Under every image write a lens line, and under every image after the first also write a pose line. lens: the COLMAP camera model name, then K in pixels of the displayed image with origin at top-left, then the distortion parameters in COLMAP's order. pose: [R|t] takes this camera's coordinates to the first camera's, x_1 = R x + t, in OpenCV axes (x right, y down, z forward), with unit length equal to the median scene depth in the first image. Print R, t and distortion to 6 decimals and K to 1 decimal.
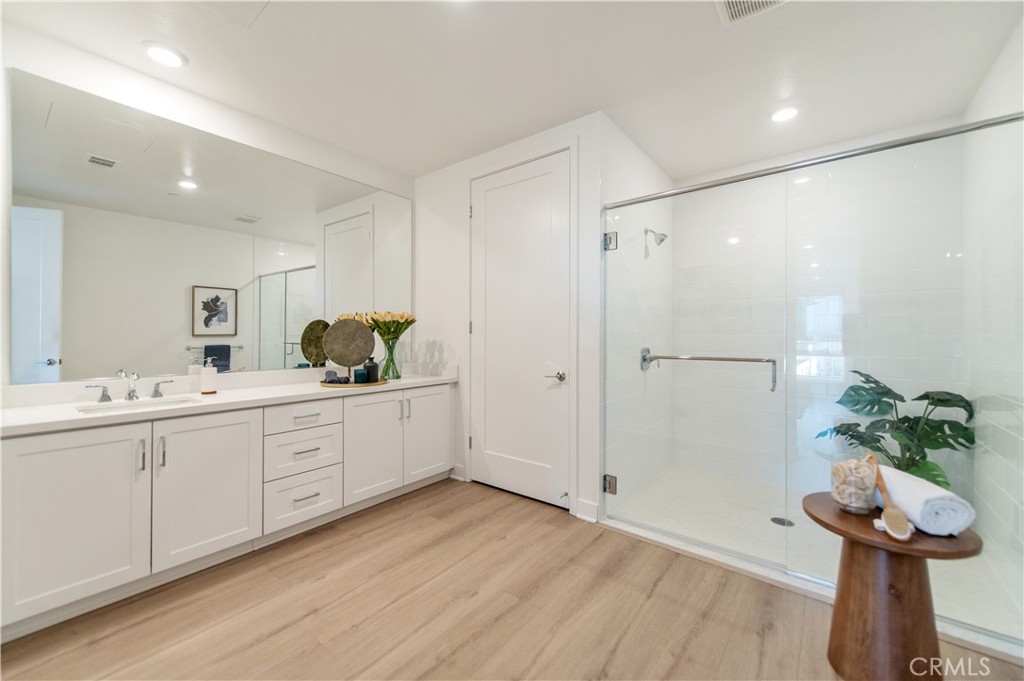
lens RADIAL K [[397.1, 0, 516.6], [0, 397.1, 337.4], [0, 0, 1]] dist [0.008158, 0.000028]
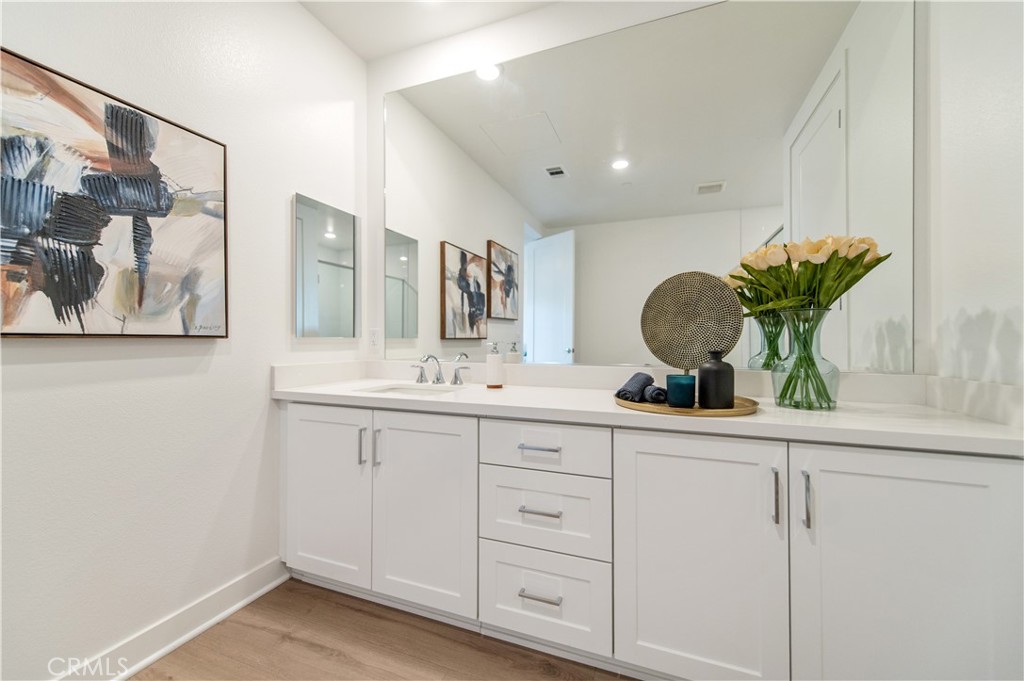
lens RADIAL K [[397.1, 0, 516.6], [0, 397.1, 337.4], [0, 0, 1]] dist [0.008158, 0.000028]
pose [[0.286061, -0.008028, -0.958178, -0.006174], [-0.001435, 0.999960, -0.008806, 0.044983], [0.958210, 0.003894, 0.286039, 0.748321]]
